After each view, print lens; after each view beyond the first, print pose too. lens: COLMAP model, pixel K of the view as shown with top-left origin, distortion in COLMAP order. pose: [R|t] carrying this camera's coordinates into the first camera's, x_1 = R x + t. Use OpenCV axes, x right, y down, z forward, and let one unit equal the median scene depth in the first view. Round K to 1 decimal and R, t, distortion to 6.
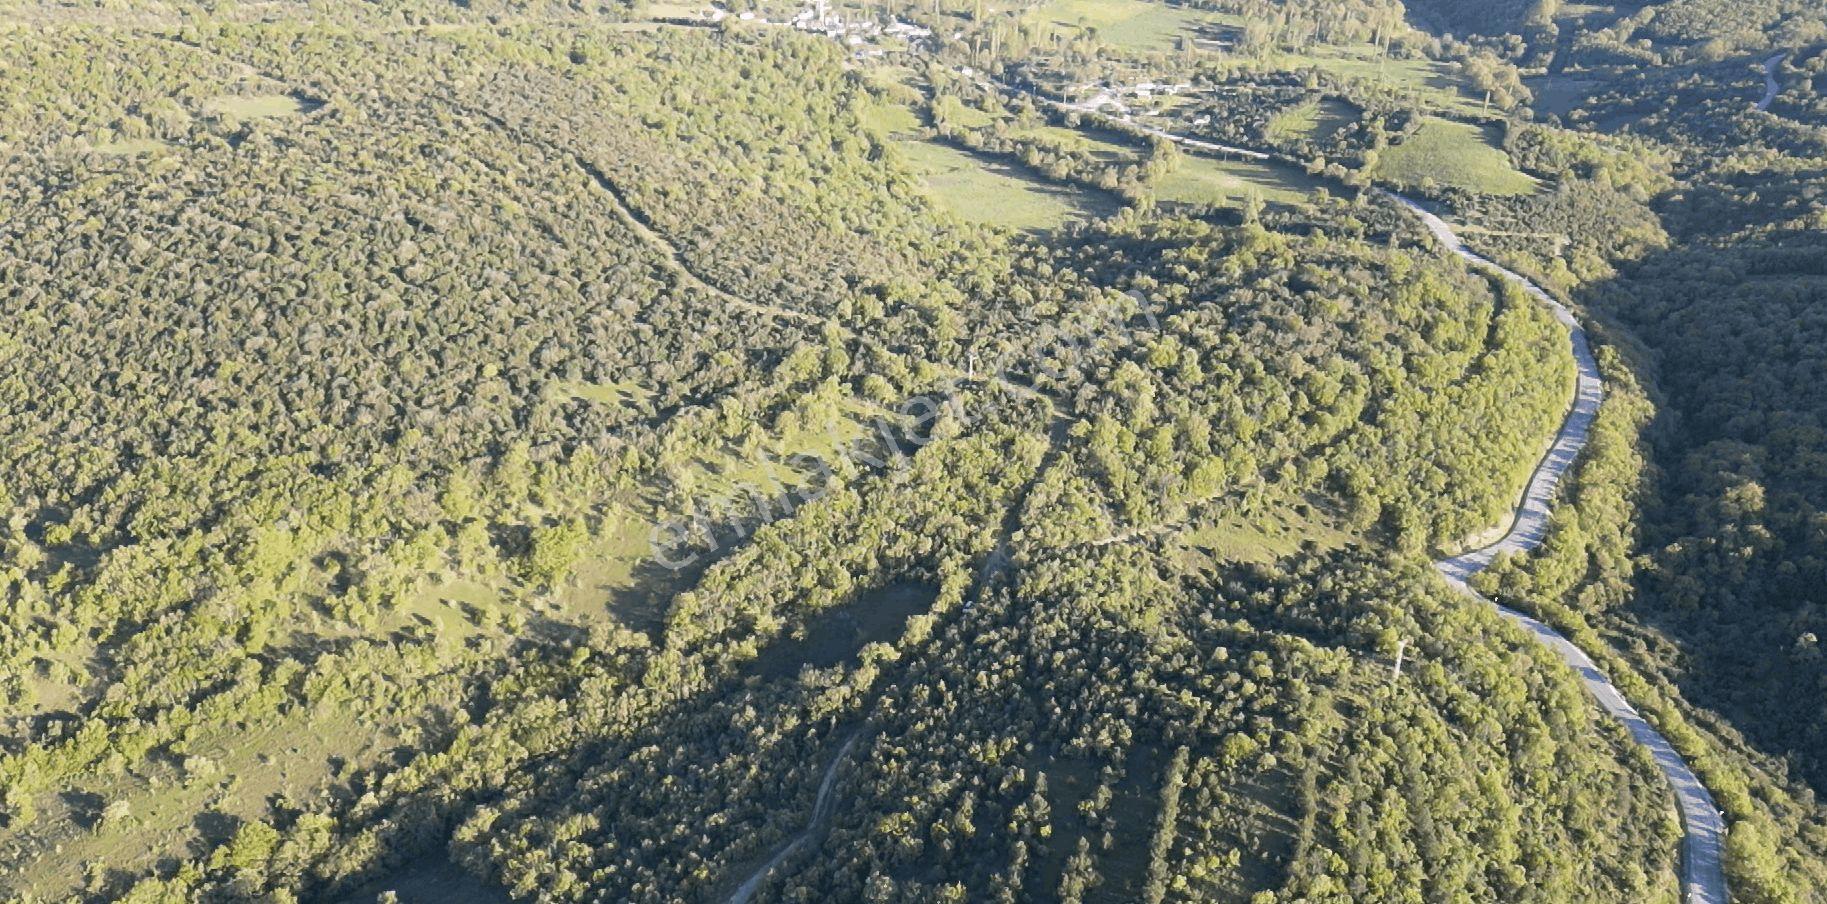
lens RADIAL K [[1481.9, 0, 882.0], [0, 1481.9, 493.8], [0, 0, 1]] dist [0.095044, -0.099309]
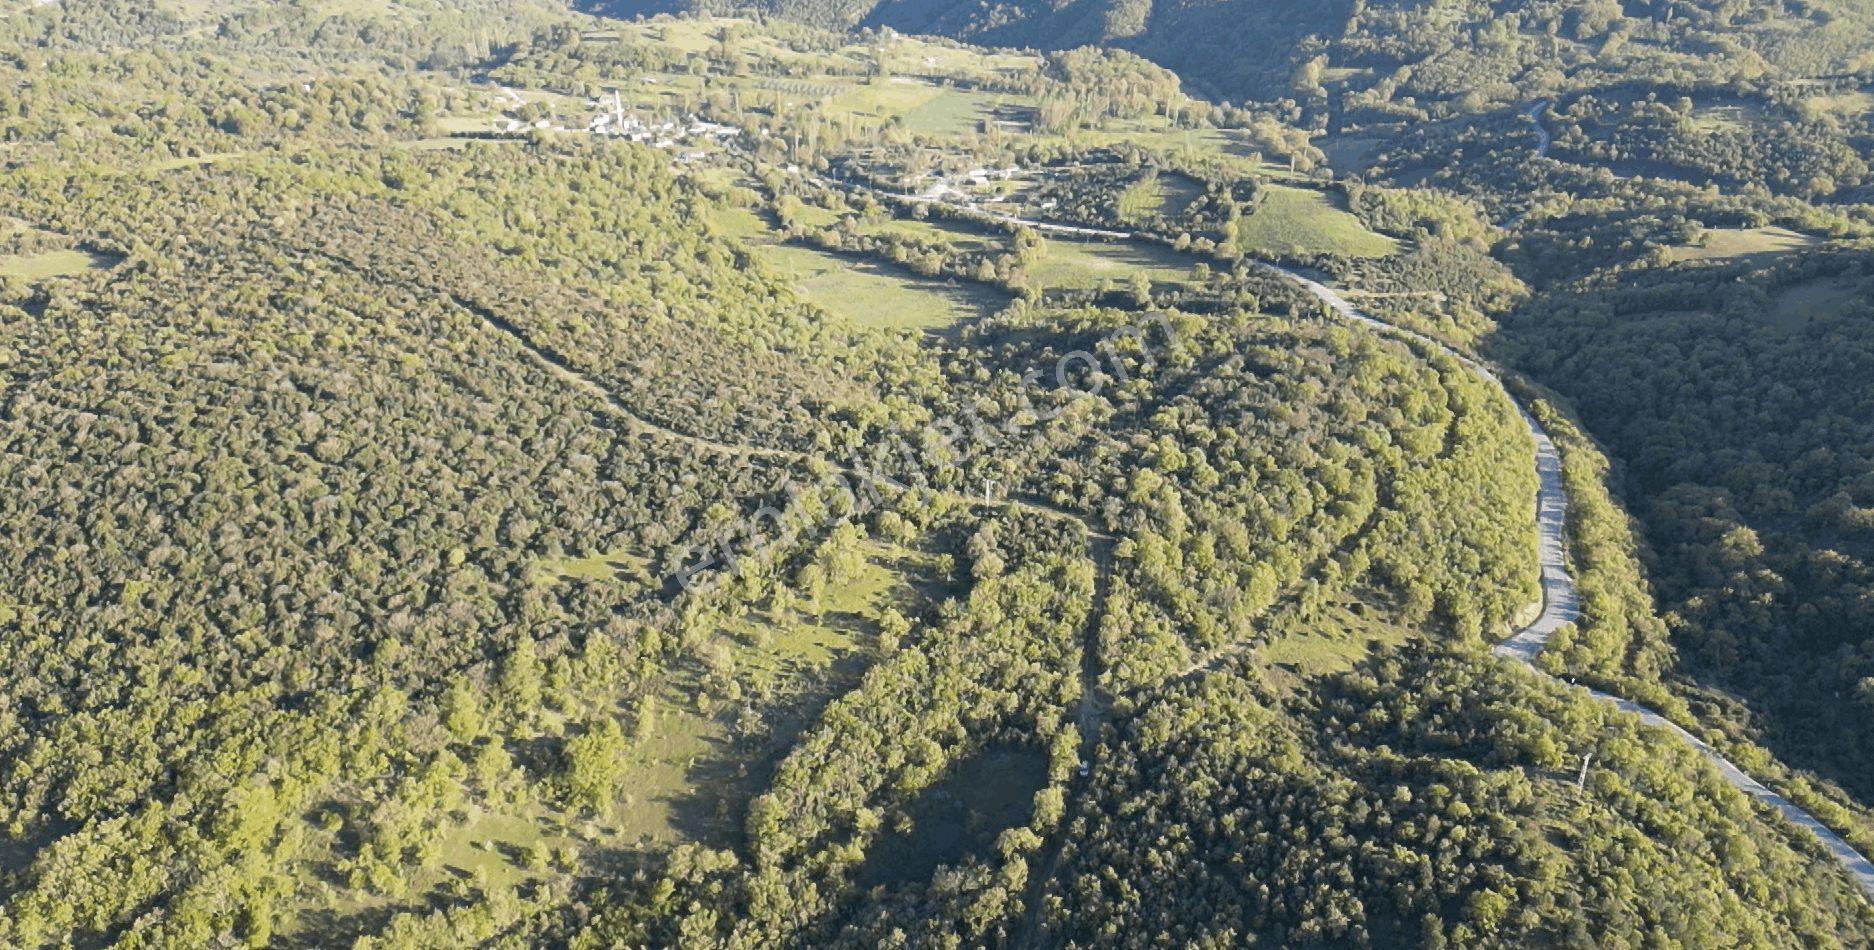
lens RADIAL K [[1472.6, 0, 888.8], [0, 1472.6, 522.8], [0, 0, 1]] dist [0.098944, -0.112169]
pose [[0.979170, -0.107860, 0.172024, -0.161442], [0.113536, 0.993257, -0.023473, -0.052609], [-0.168332, 0.042515, 0.984813, 0.107540]]
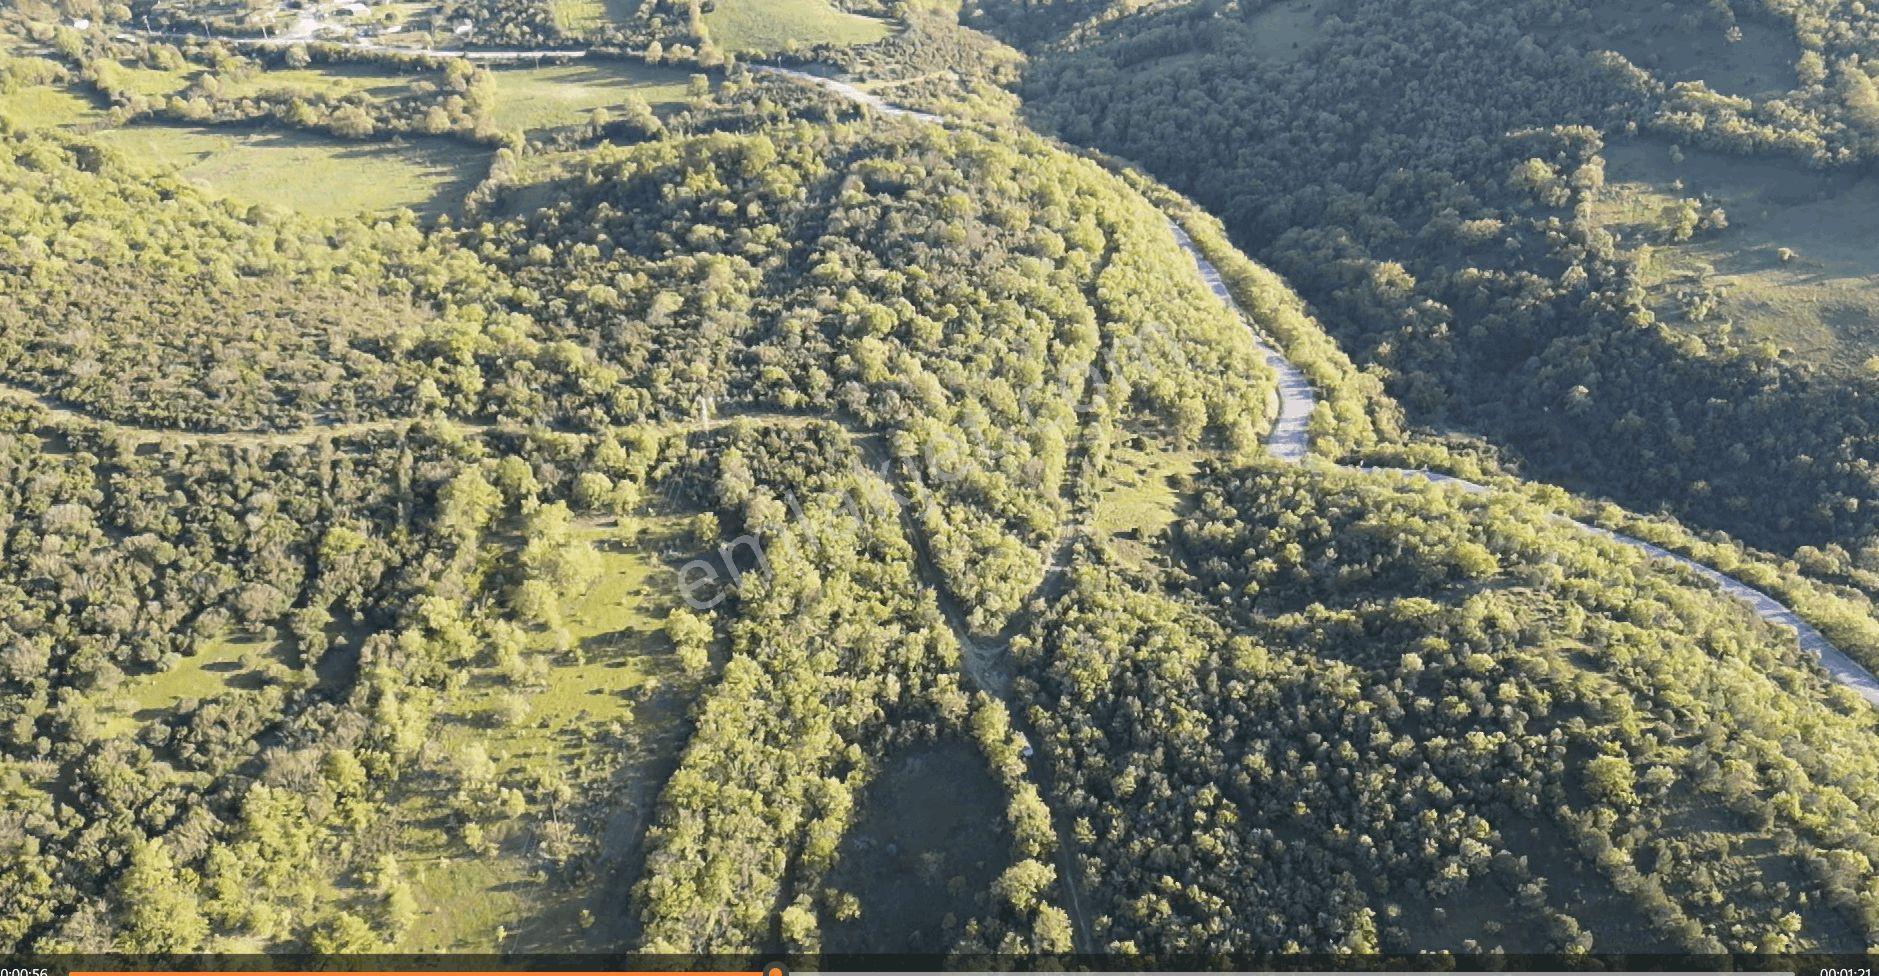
lens RADIAL K [[1466.1, 0, 944.5], [0, 1466.1, 530.7], [0, 0, 1]] dist [0.088205, -0.100310]
pose [[0.753021, -0.380129, 0.537087, -0.247466], [0.326079, 0.924550, 0.197182, -0.135121], [-0.571518, 0.026650, 0.820157, 0.374128]]
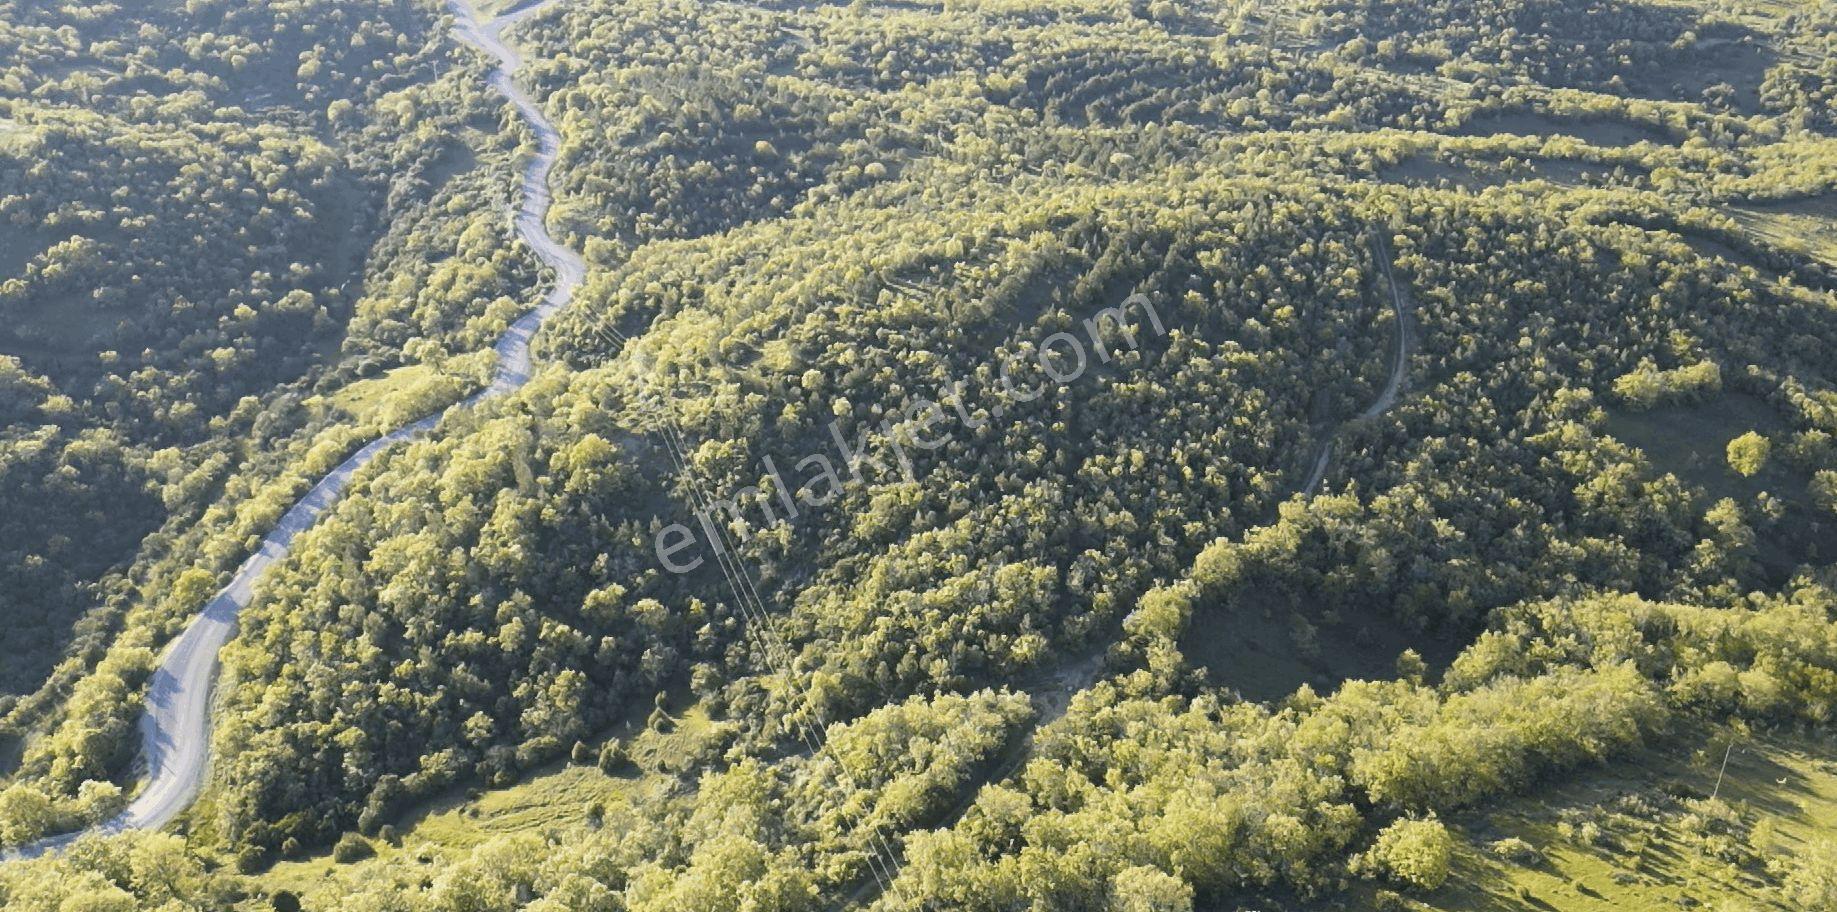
lens RADIAL K [[1375.0, 0, 951.6], [0, 1375.0, 487.4], [0, 0, 1]] dist [0.088427, -0.096542]
pose [[-0.989194, -0.083640, 0.120413, 0.055960], [0.059324, 0.522721, 0.850437, -0.364657], [-0.134073, 0.848391, -0.512110, 1.032549]]
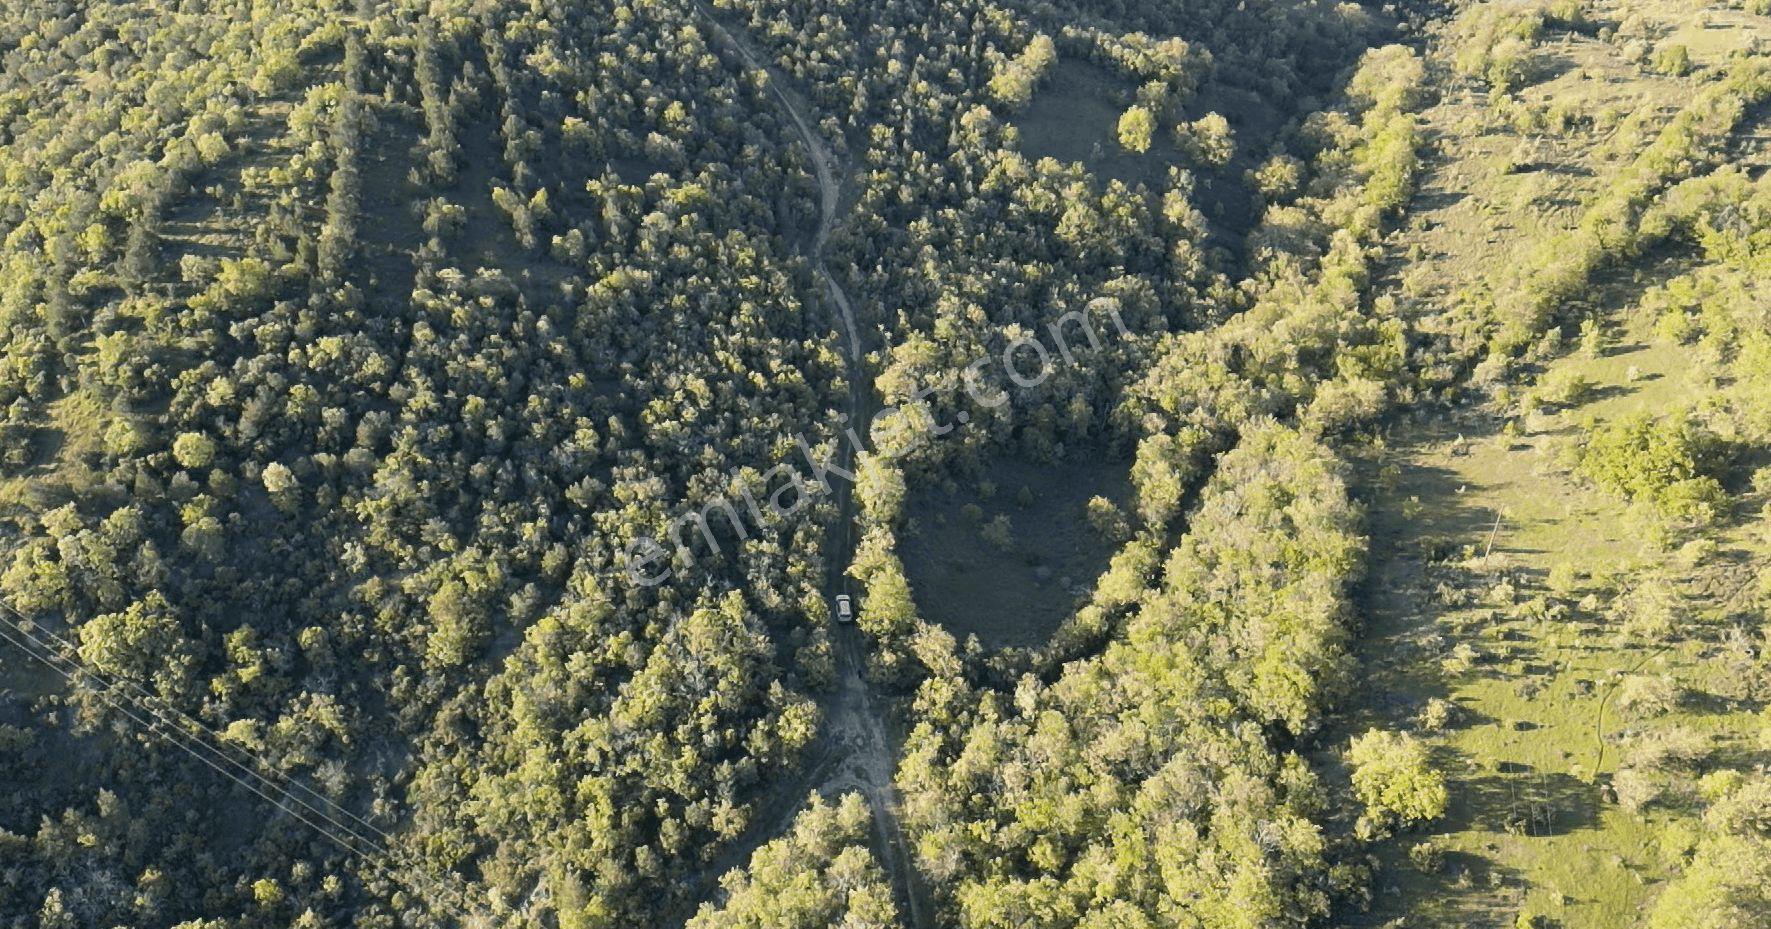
lens RADIAL K [[1394.6, 0, 875.6], [0, 1394.6, 506.0], [0, 0, 1]] dist [0.108325, -0.142593]
pose [[-0.868039, 0.315140, -0.383661, 0.175110], [-0.265283, 0.358798, 0.894924, -0.283040], [0.419683, 0.878607, -0.227849, 0.886155]]
